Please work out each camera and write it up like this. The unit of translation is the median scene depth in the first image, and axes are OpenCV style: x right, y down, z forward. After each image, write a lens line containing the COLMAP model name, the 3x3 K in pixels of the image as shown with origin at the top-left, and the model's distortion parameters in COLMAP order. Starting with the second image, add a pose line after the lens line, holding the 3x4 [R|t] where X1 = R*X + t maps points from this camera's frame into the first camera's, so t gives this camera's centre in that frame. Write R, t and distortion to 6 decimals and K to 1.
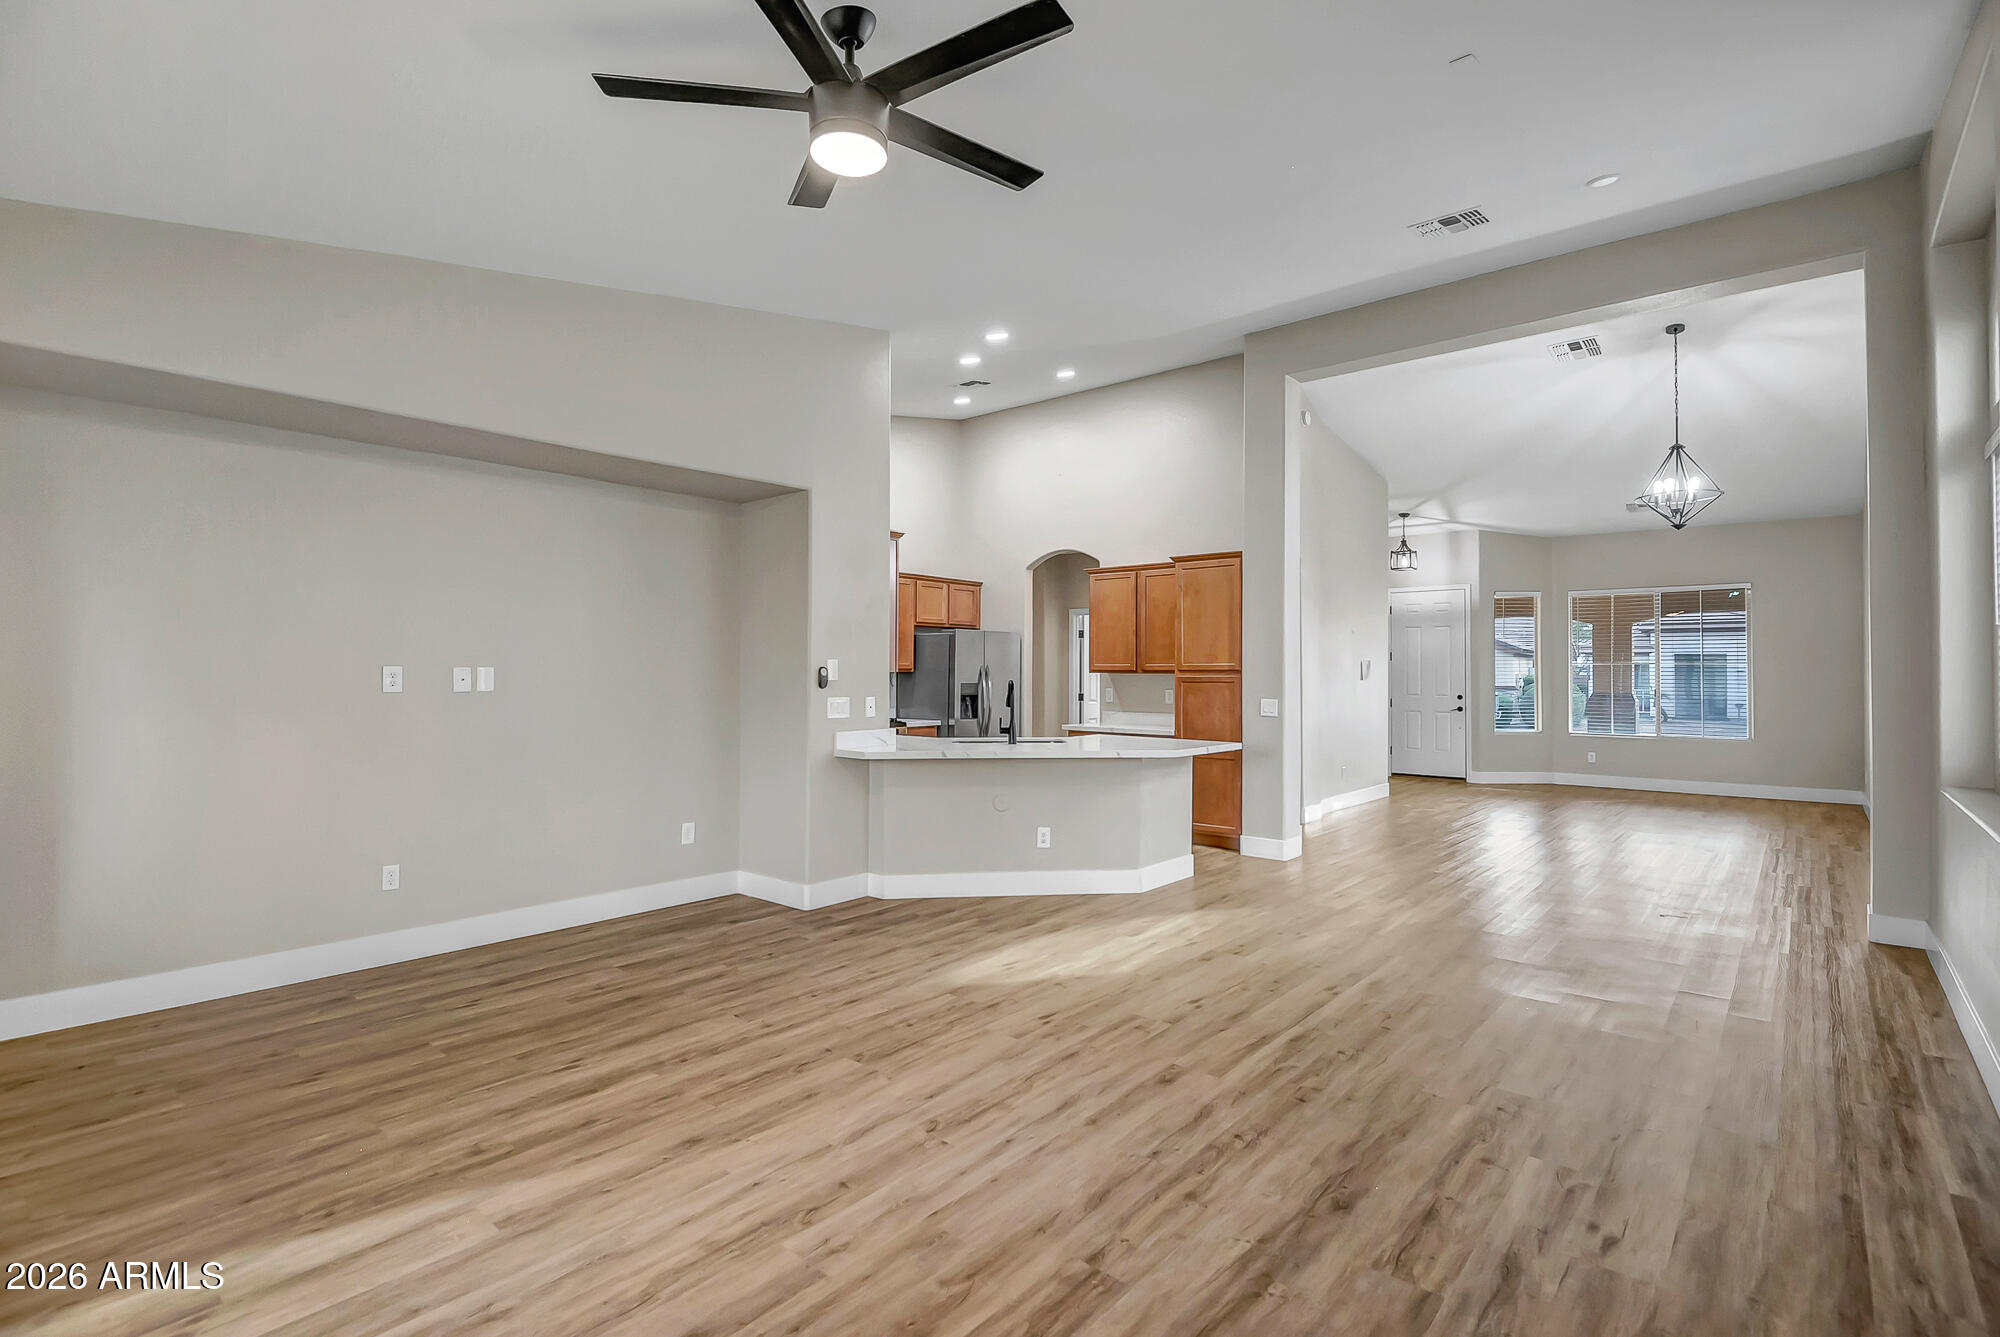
lens RADIAL K [[934.1, 0, 1004.7], [0, 934.1, 656.2], [0, 0, 1]] dist [0.024565, -0.023620]
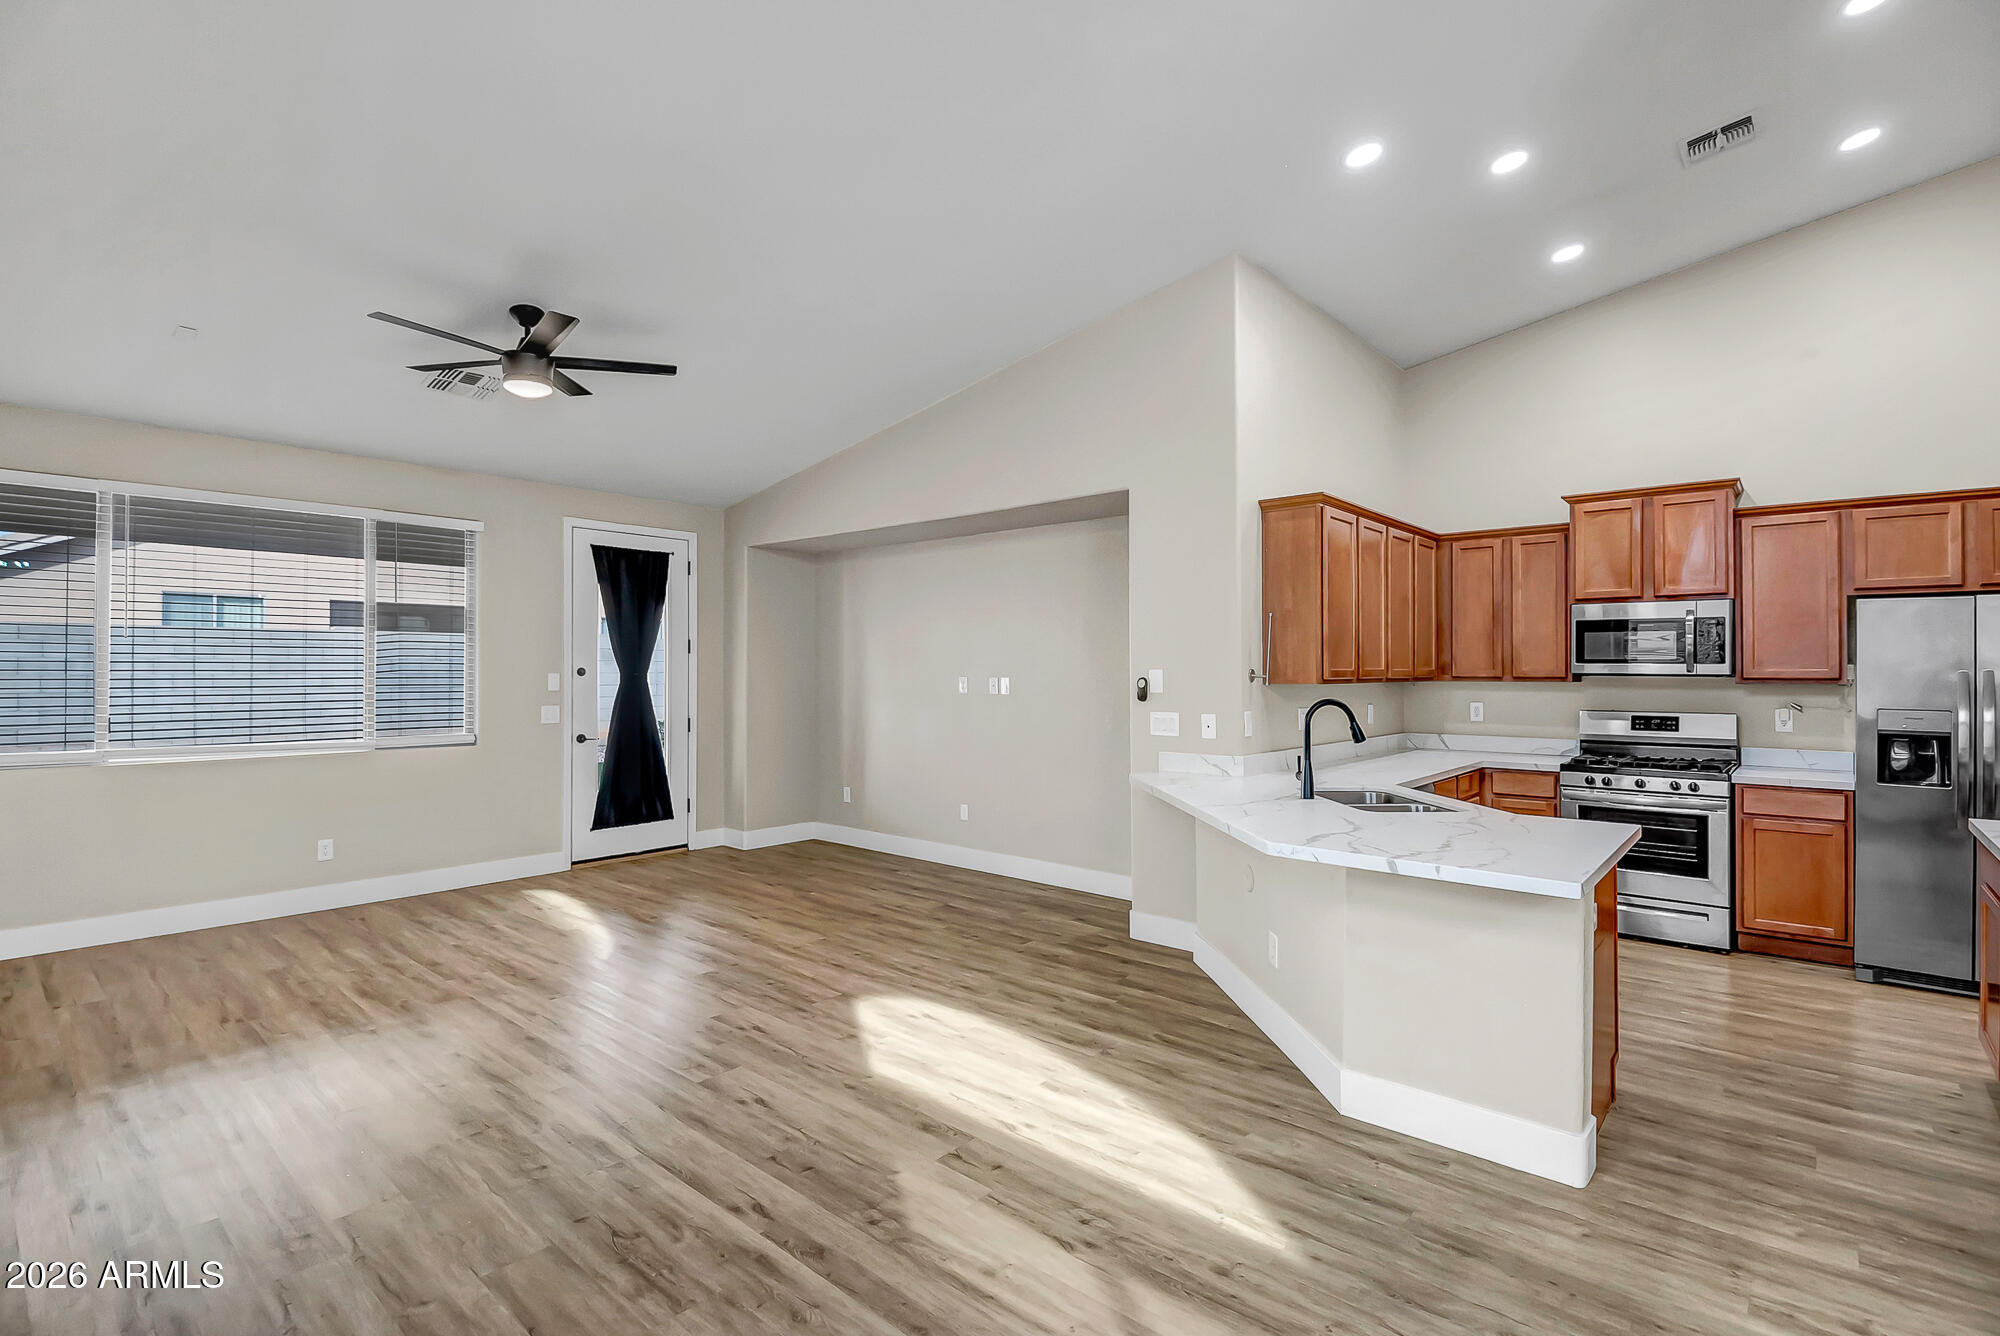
lens RADIAL K [[934.1, 0, 1004.7], [0, 934.1, 655.7], [0, 0, 1]] dist [0.024565, -0.023620]
pose [[-0.011466, -0.019182, -0.999750, 0.524238], [0.015479, 0.999693, -0.019358, 0.004031], [0.999814, -0.015697, -0.011166, 0.636706]]
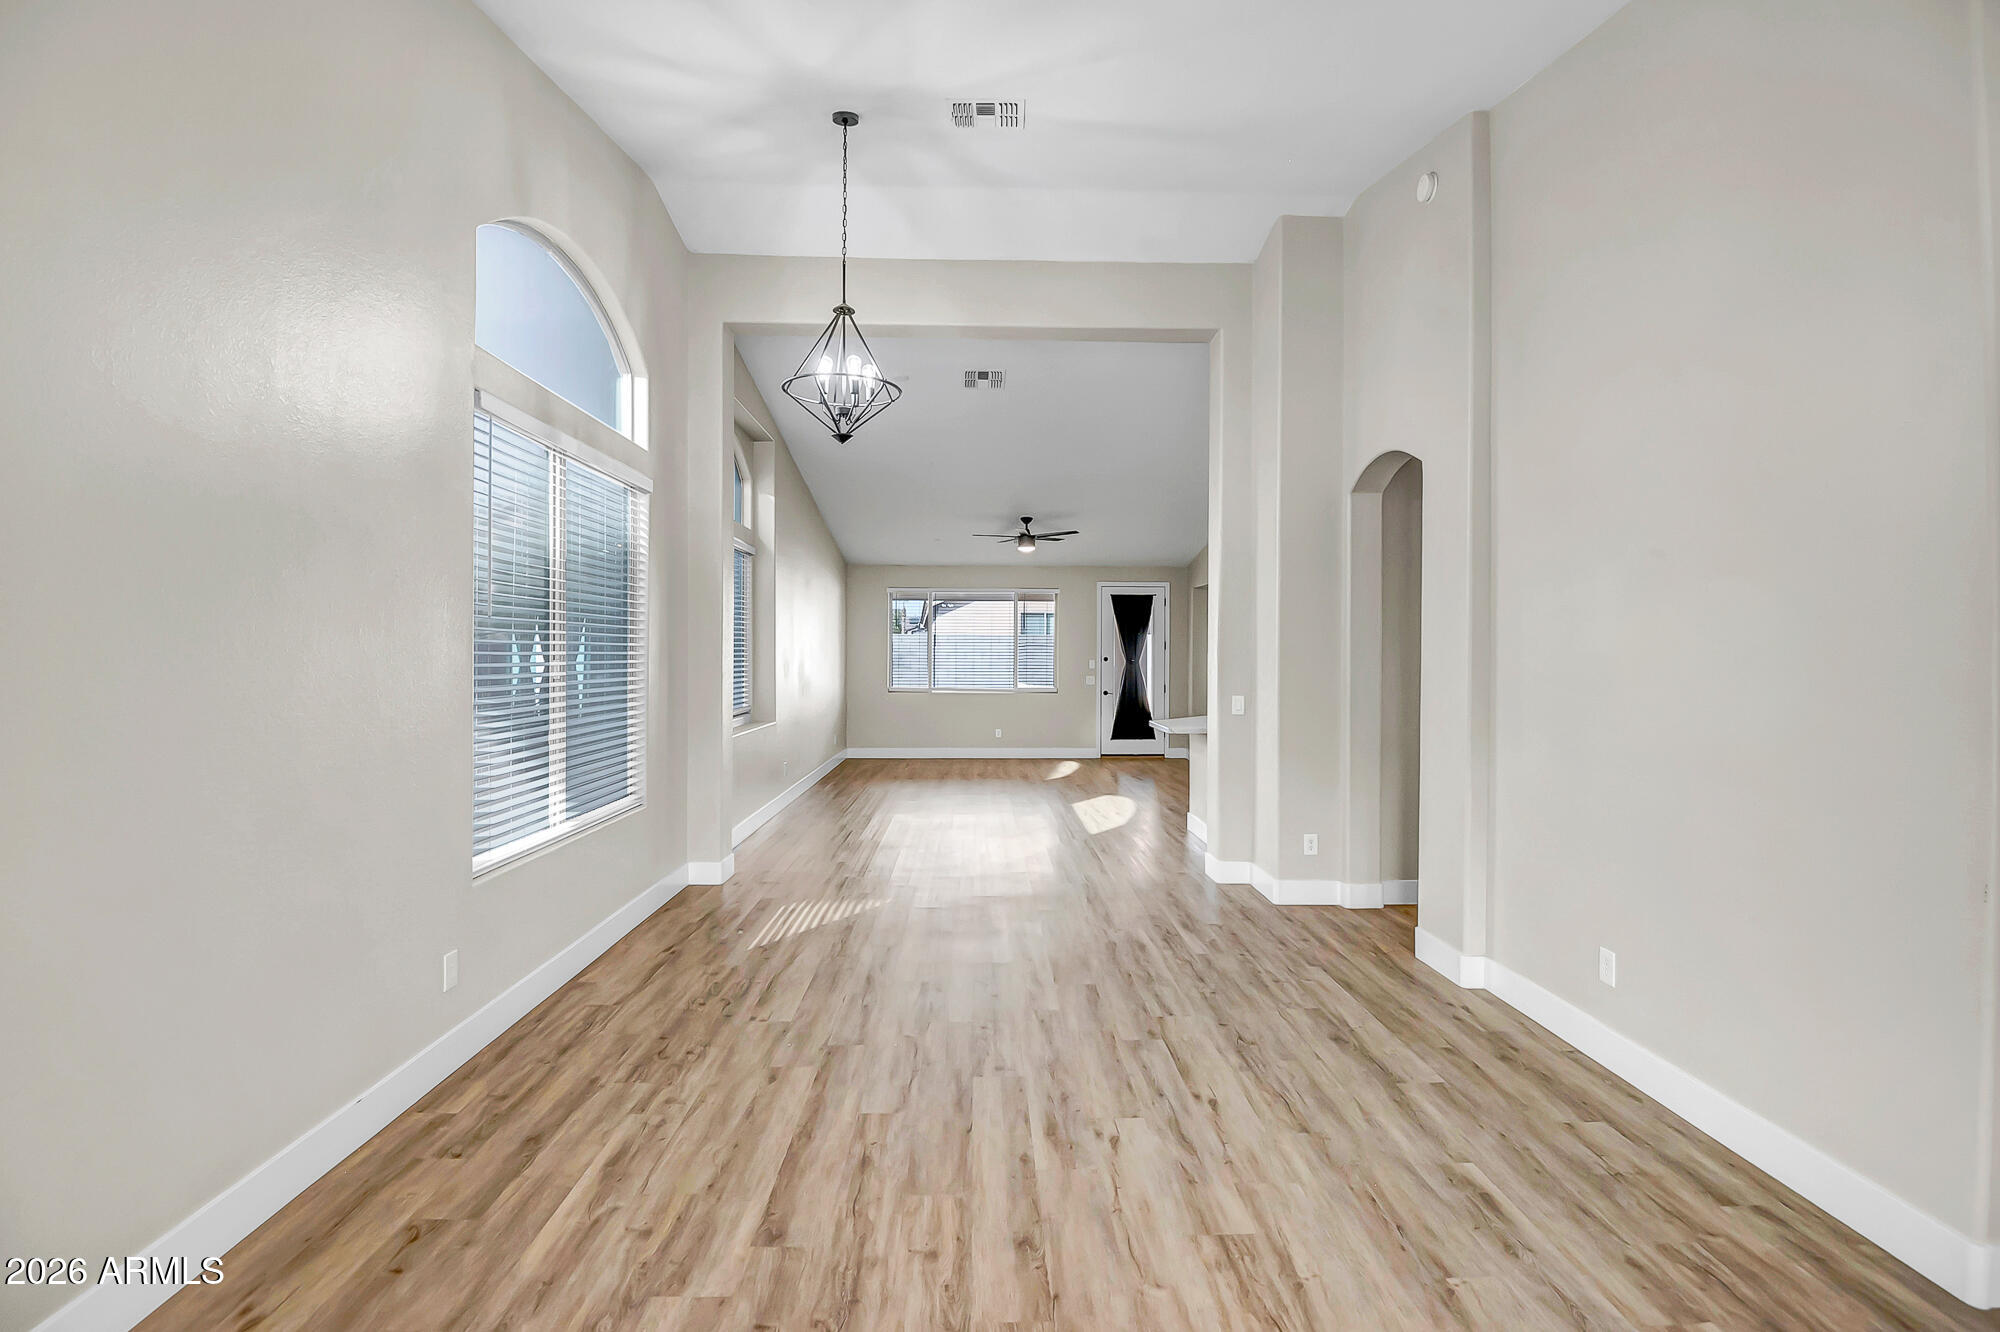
lens RADIAL K [[934.1, 0, 1004.7], [0, 934.1, 653.7], [0, 0, 1]] dist [0.024565, -0.023620]
pose [[-0.739230, -0.010141, -0.673377, 0.964754], [0.003087, 0.999825, -0.018446, 0.016831], [0.673446, -0.015714, -0.739069, 1.403053]]
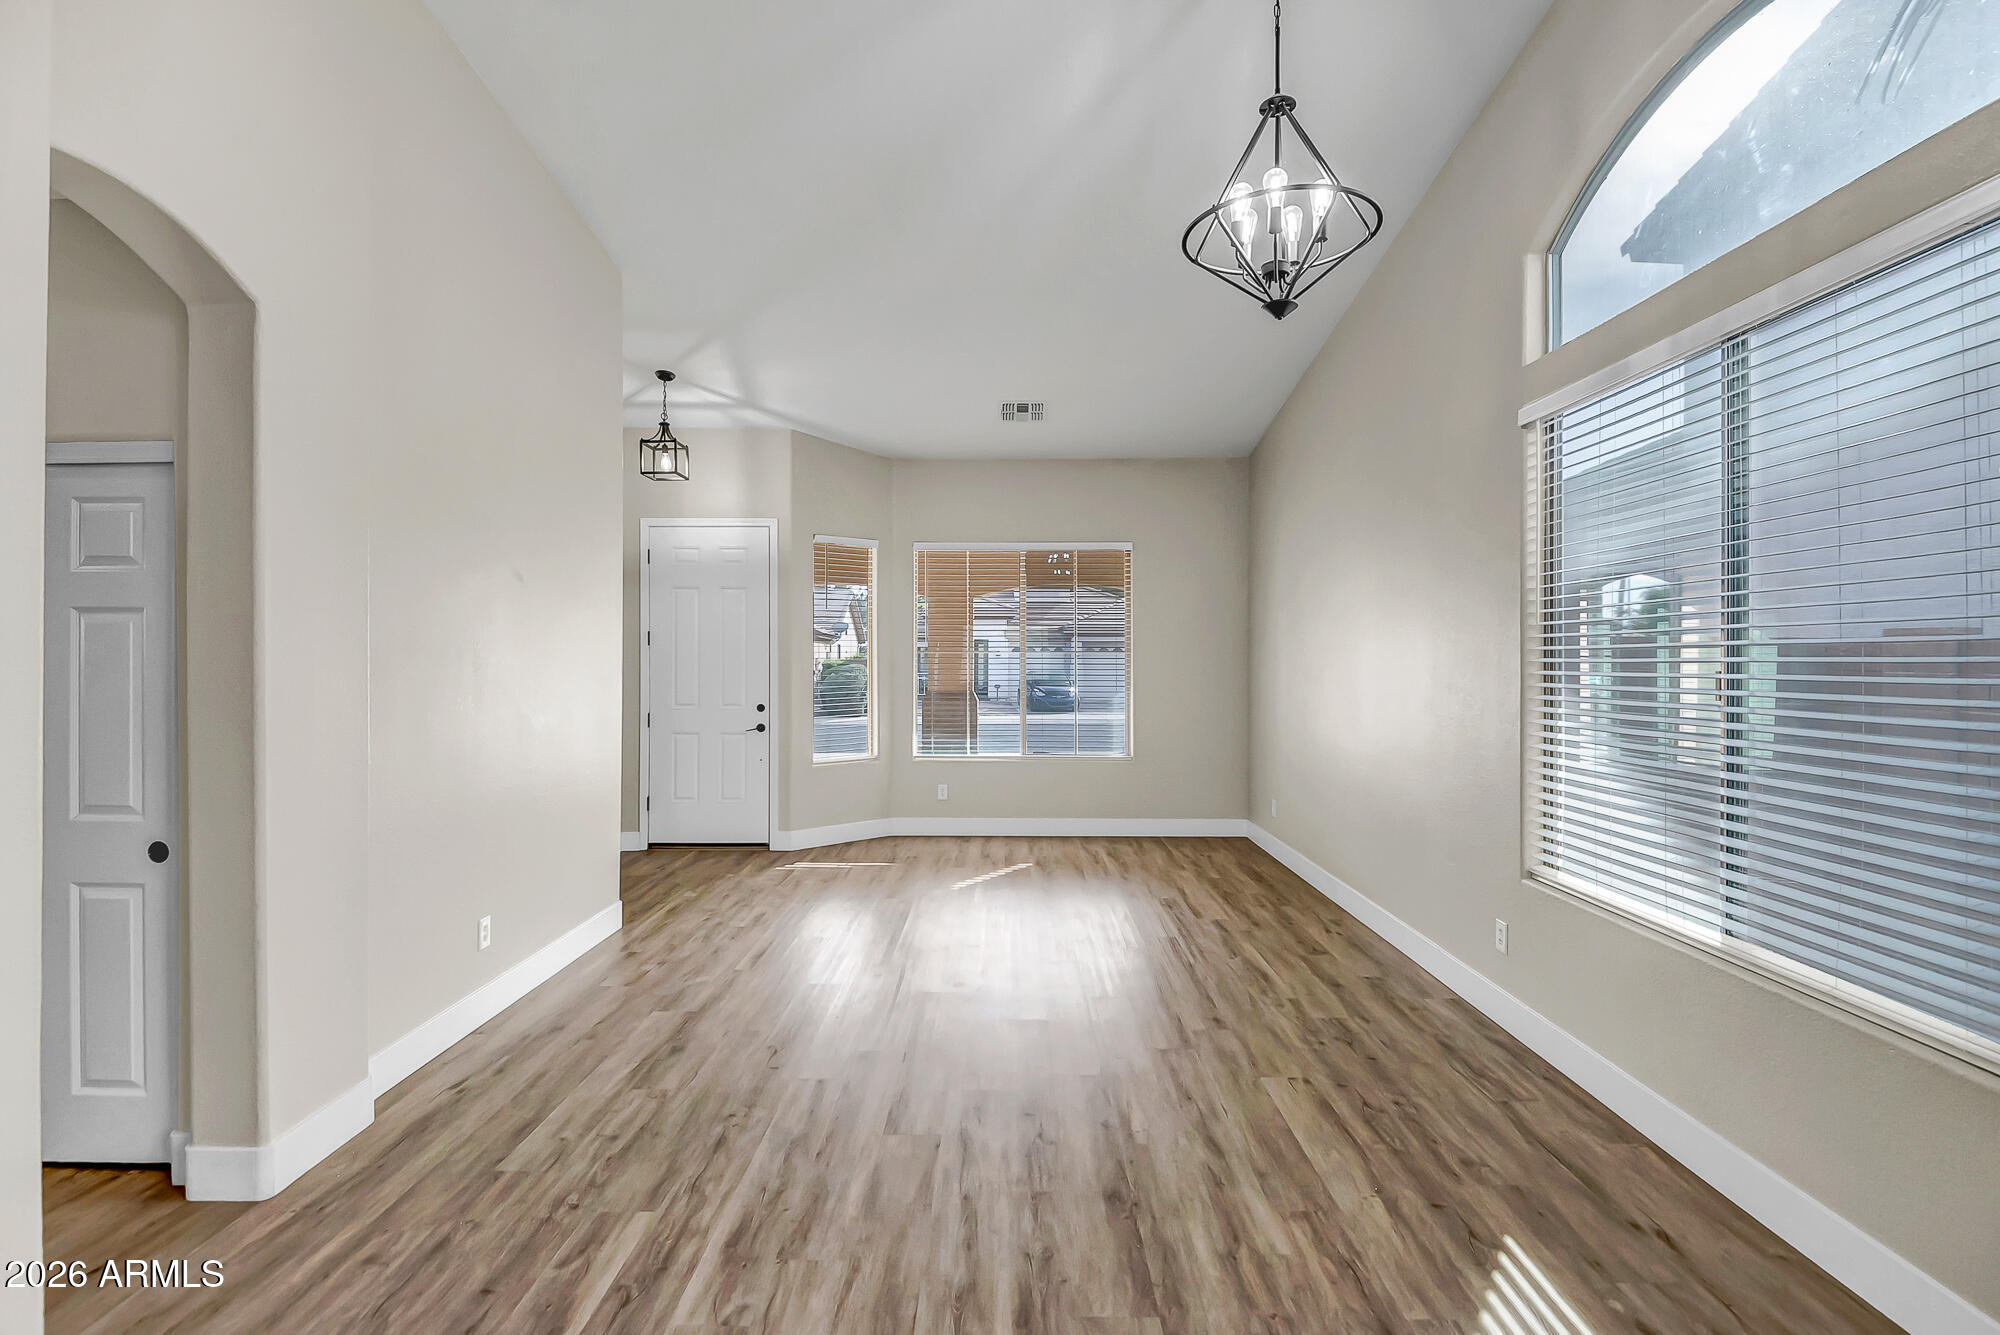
lens RADIAL K [[934.1, 0, 1004.7], [0, 934.1, 655.2], [0, 0, 1]] dist [0.024565, -0.023620]
pose [[0.762539, -0.002419, 0.646938, 0.350647], [-0.008890, 0.999859, 0.014217, 0.000425], [-0.646881, -0.016592, 0.762410, 0.716518]]
